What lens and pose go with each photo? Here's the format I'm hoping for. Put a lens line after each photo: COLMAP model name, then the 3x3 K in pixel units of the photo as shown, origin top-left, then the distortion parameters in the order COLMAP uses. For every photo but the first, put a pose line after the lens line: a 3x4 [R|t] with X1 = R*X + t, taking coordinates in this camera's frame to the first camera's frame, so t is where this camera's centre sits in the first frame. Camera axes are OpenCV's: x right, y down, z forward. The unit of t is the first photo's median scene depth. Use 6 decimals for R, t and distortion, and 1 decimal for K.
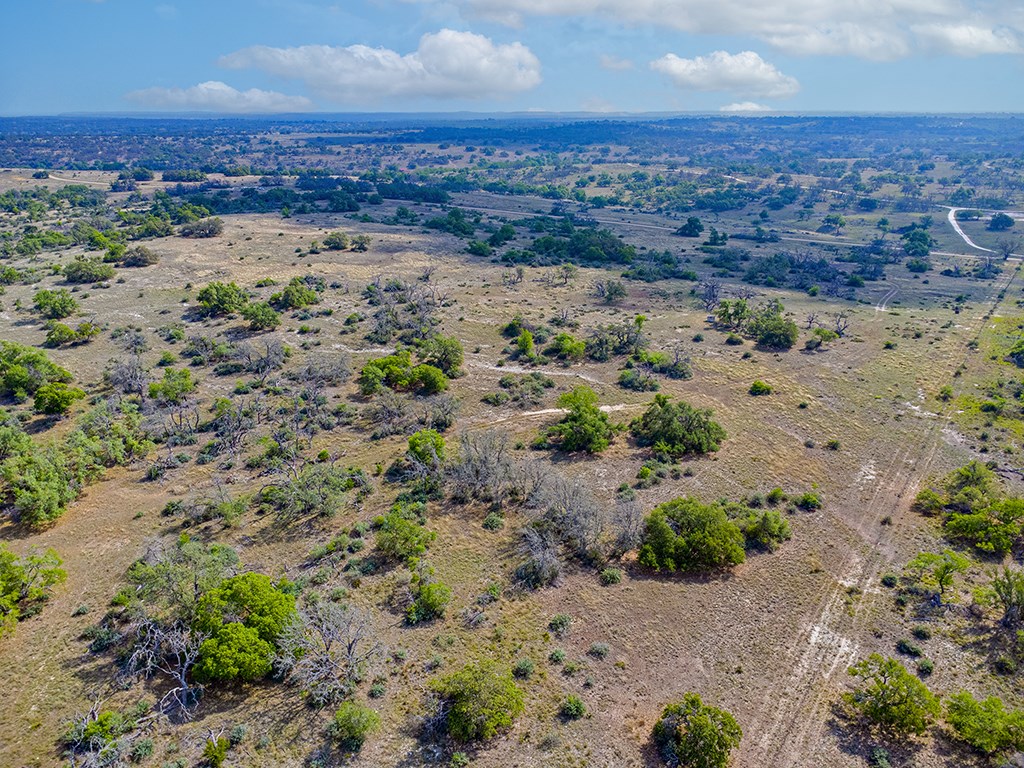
lens RADIAL K [[756.7, 0, 512.0], [0, 756.7, 384.0], [0, 0, 1]] dist [-0.004481, -0.000527]
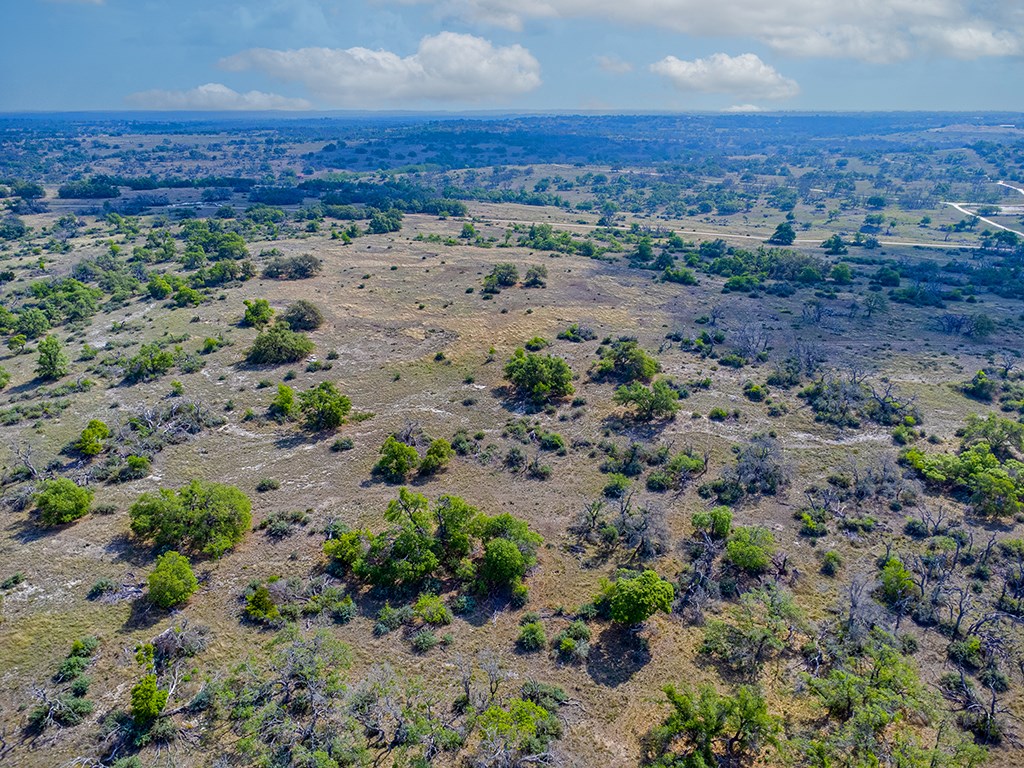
lens RADIAL K [[735.9, 0, 512.0], [0, 735.9, 384.0], [0, 0, 1]] dist [0.014631, -0.004140]
pose [[0.980191, -0.082471, 0.180070, -0.211609], [0.080254, 0.996582, 0.019572, -0.045096], [-0.181069, -0.004733, 0.983459, 0.084259]]
